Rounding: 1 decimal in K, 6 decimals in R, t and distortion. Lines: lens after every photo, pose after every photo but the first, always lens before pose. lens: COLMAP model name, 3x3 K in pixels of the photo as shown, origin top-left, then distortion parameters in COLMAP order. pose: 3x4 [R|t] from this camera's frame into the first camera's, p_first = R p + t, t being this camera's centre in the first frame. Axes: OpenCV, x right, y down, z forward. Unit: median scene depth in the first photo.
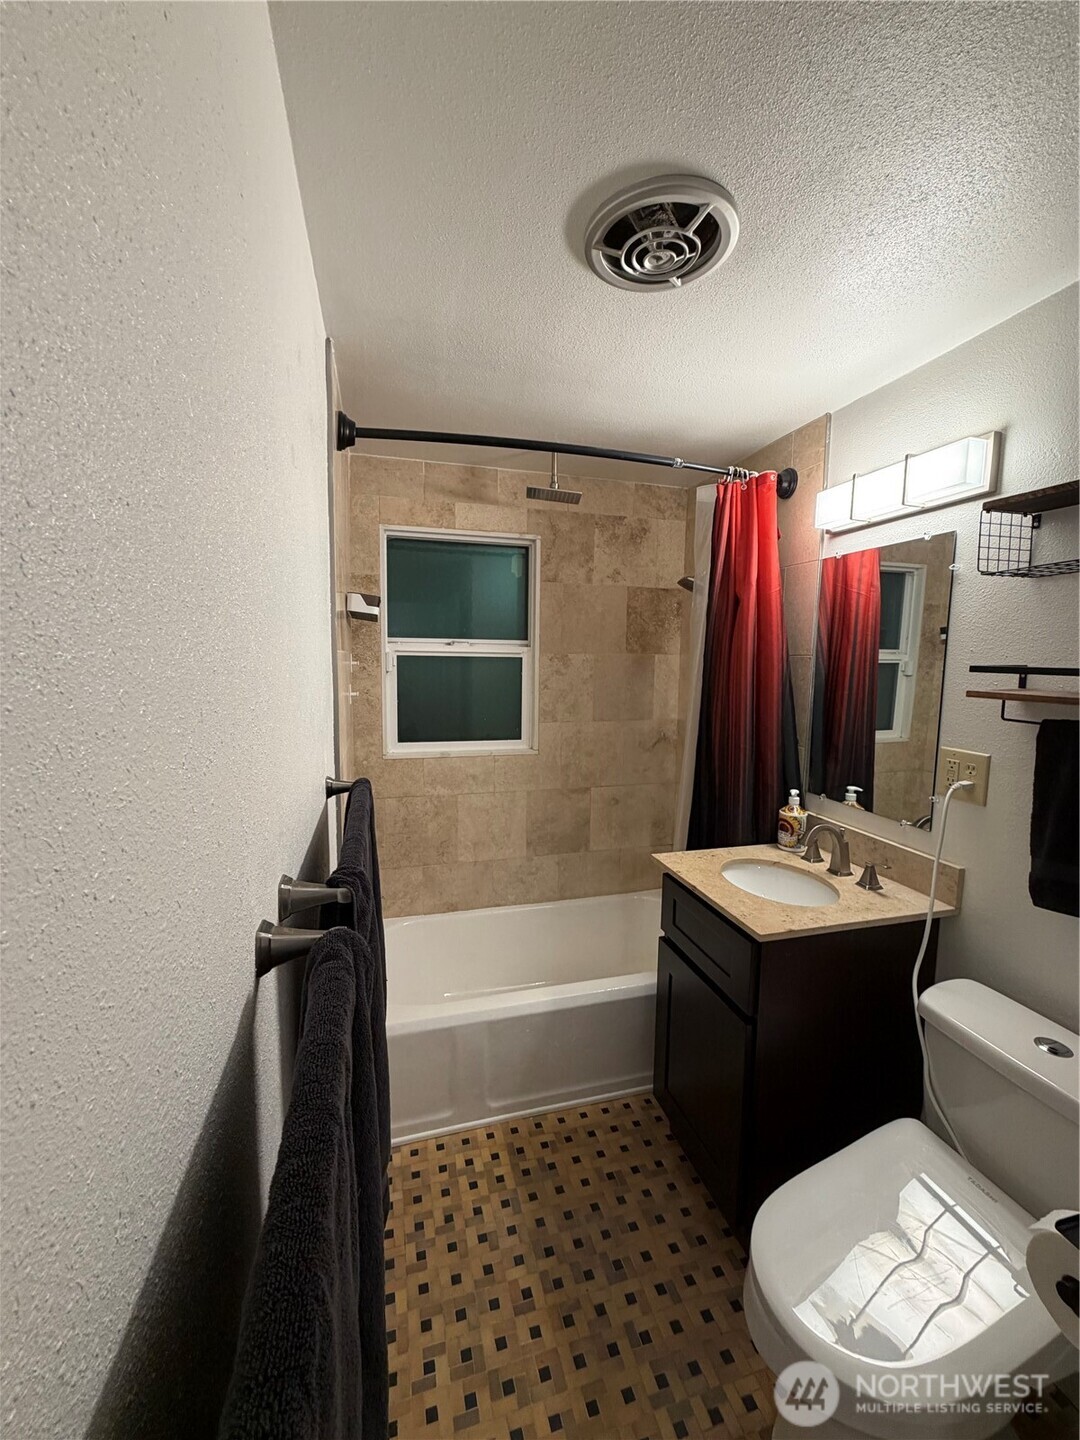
lens RADIAL K [[575.0, 0, 541.4], [0, 575.0, 713.8], [0, 0, 1]] dist [0.001765, 0.000087]
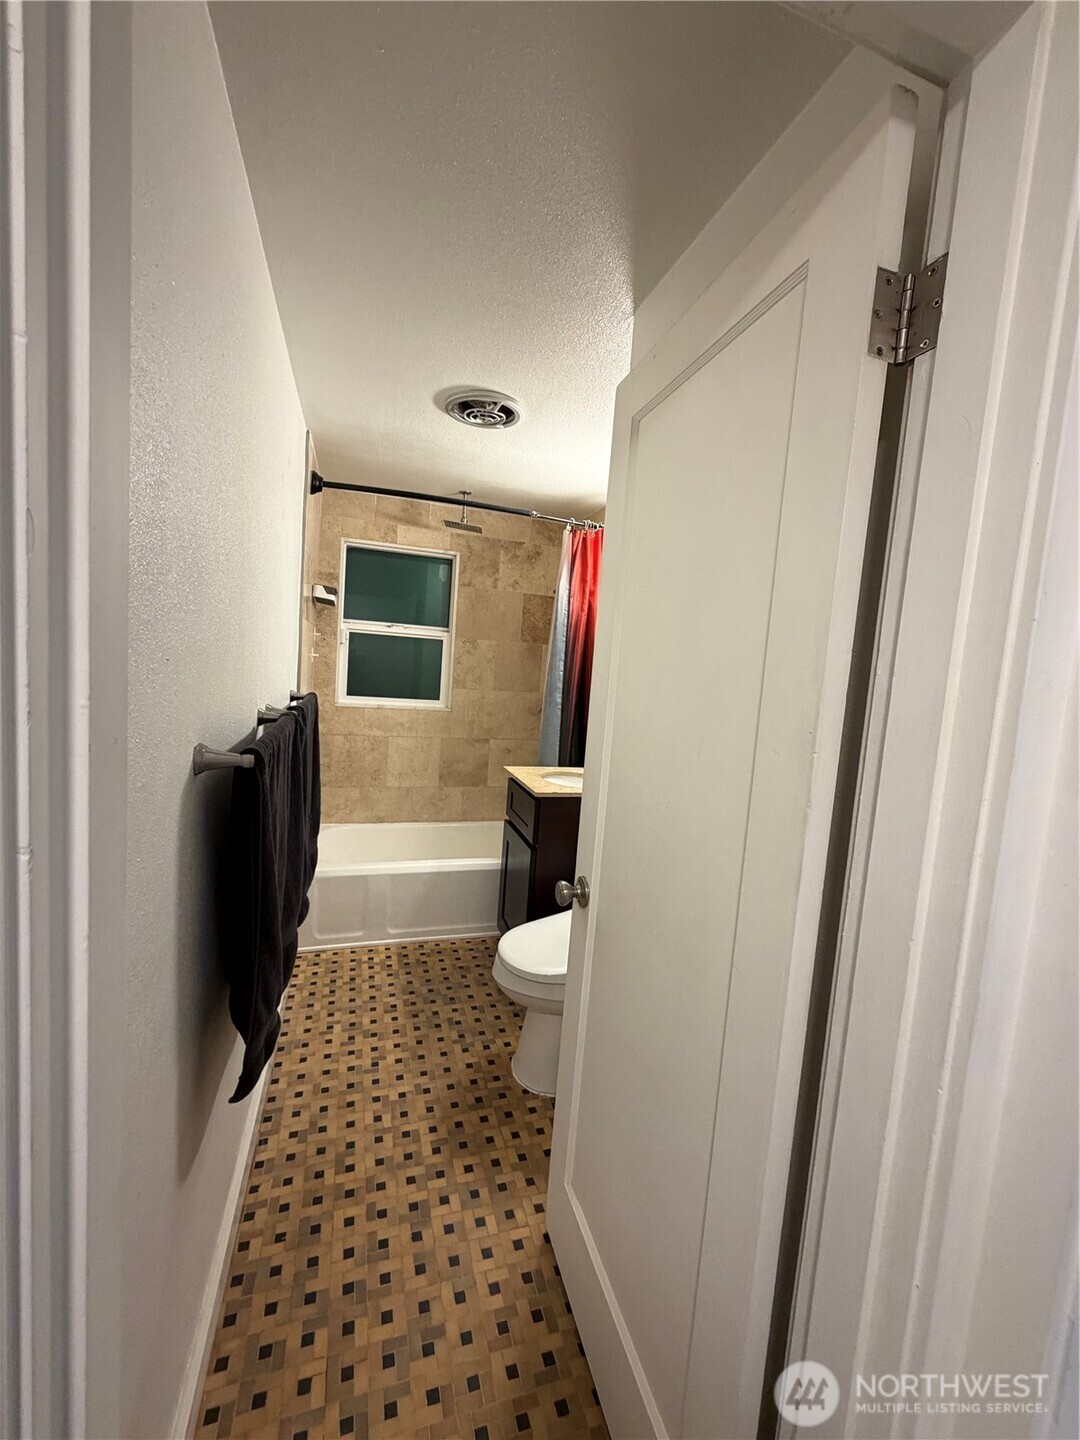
lens RADIAL K [[575.0, 0, 541.4], [0, 575.0, 713.8], [0, 0, 1]] dist [0.001765, 0.000087]
pose [[0.997610, 0.055694, 0.040890, 0.157587], [-0.055267, 0.998405, -0.011507, 0.082098], [-0.041466, 0.009219, 0.999097, -0.383496]]
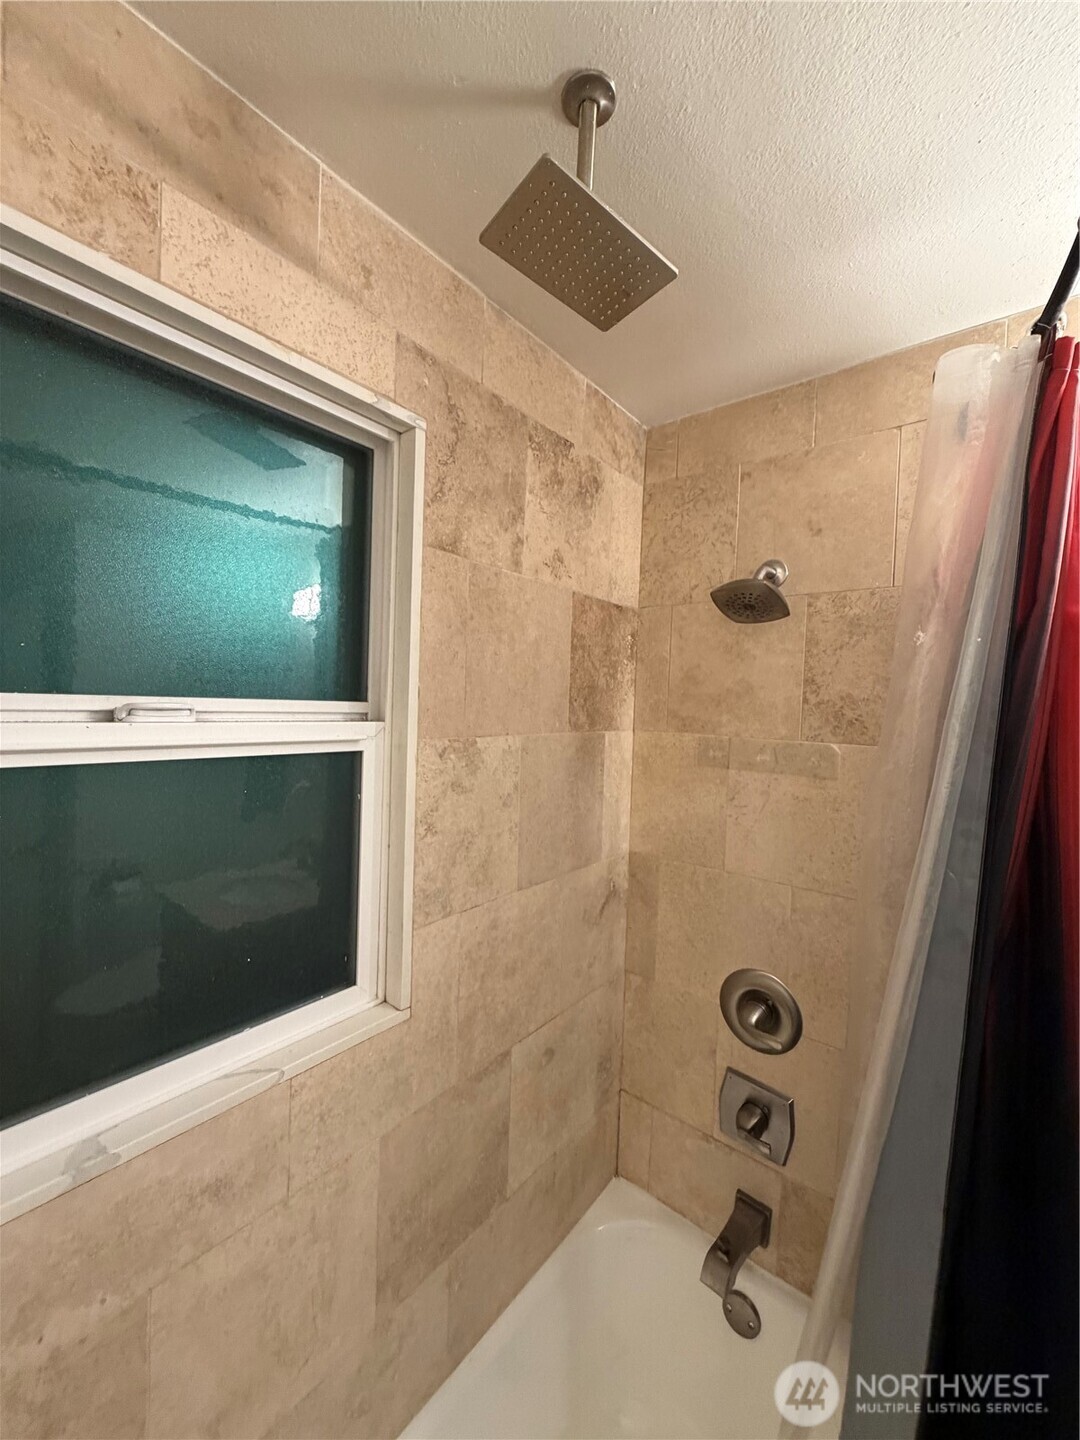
lens RADIAL K [[575.0, 0, 541.4], [0, 575.0, 713.8], [0, 0, 1]] dist [0.001765, 0.000087]
pose [[0.814334, 0.001023, 0.580396, -0.151744], [0.038003, 0.997758, -0.055080, -0.099529], [-0.579151, 0.066910, 0.812470, 0.664200]]
